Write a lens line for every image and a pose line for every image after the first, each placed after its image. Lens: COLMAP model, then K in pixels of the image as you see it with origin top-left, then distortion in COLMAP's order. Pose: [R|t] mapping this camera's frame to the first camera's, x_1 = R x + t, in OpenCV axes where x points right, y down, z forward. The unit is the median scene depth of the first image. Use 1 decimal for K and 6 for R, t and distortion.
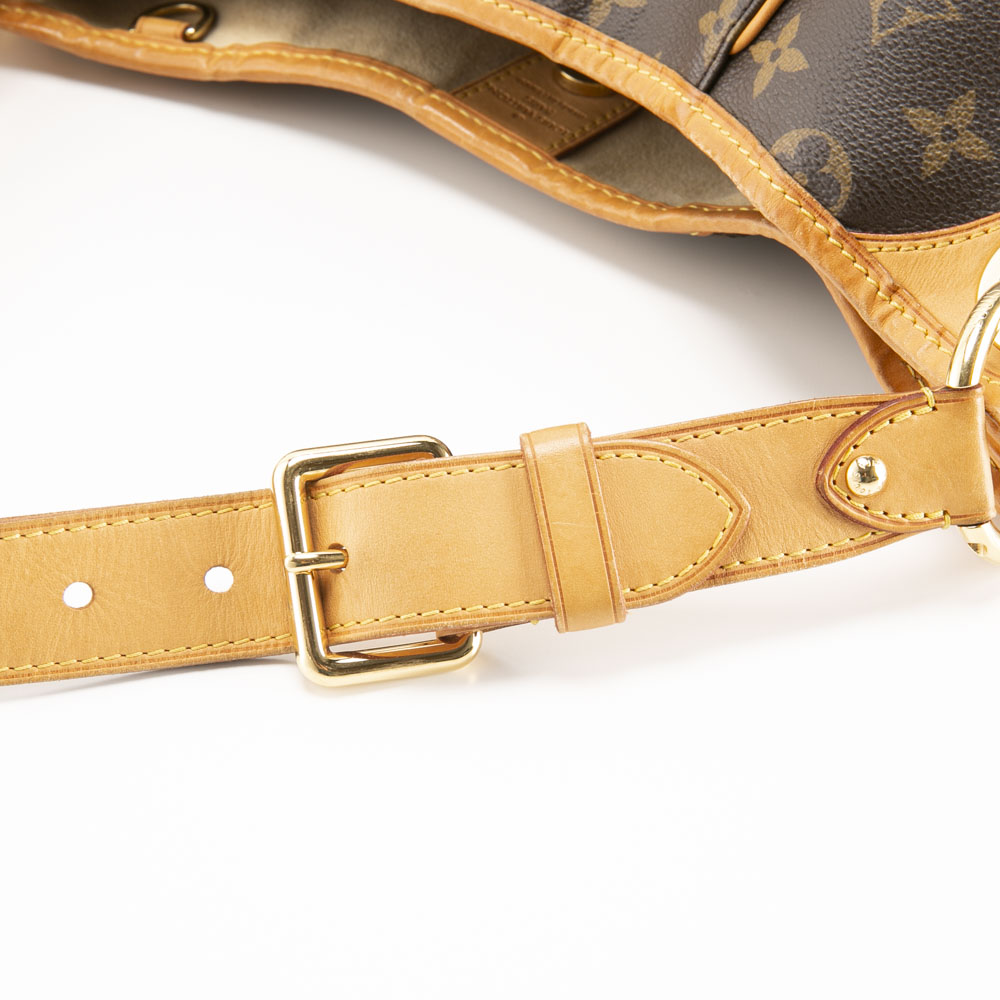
lens RADIAL K [[2597.9, 0, 575.5], [0, 2597.9, 499.9], [0, 0, 1]] dist [0.062051, -0.069899]
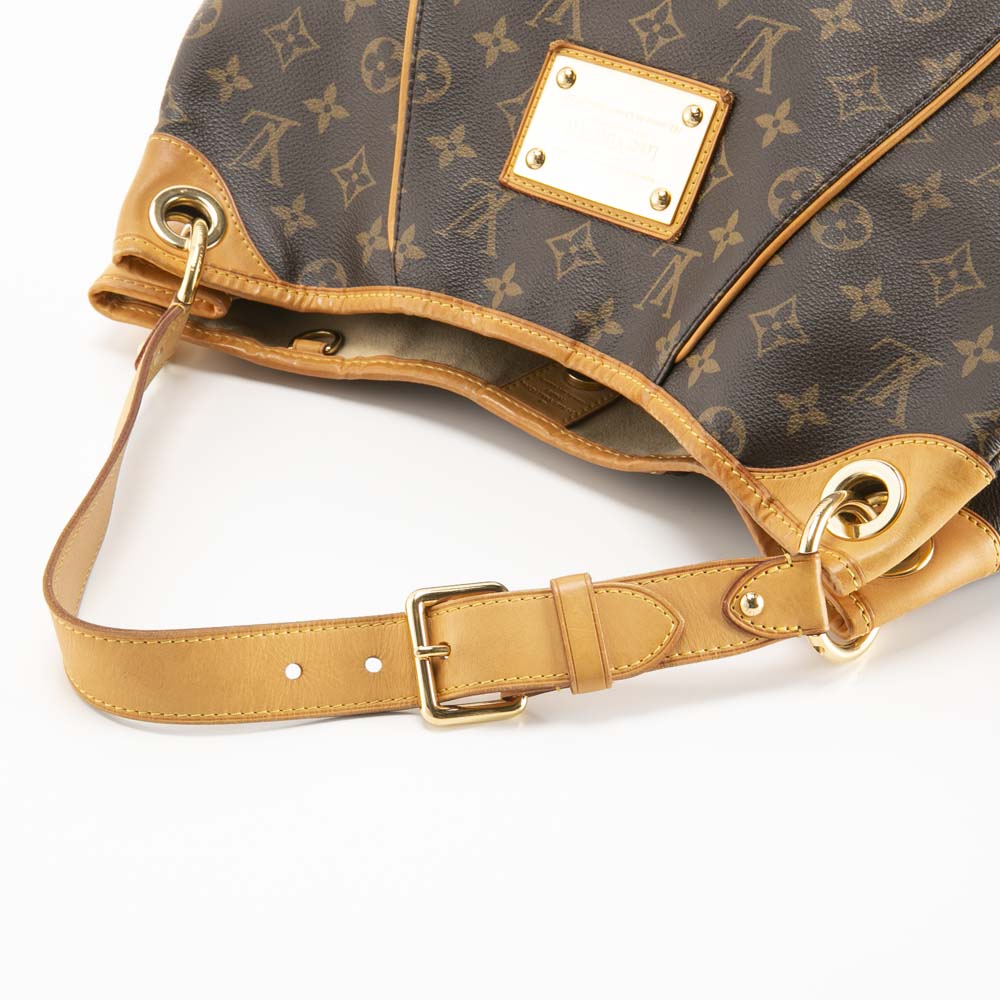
lens RADIAL K [[2597.9, 0, 575.5], [0, 2597.9, 499.9], [0, 0, 1]] dist [0.062051, -0.069899]
pose [[0.999956, 0.002291, 0.009059, -0.019821], [-0.001189, 0.992799, -0.119789, 0.124825], [-0.009268, 0.119773, 0.992758, -0.692497]]
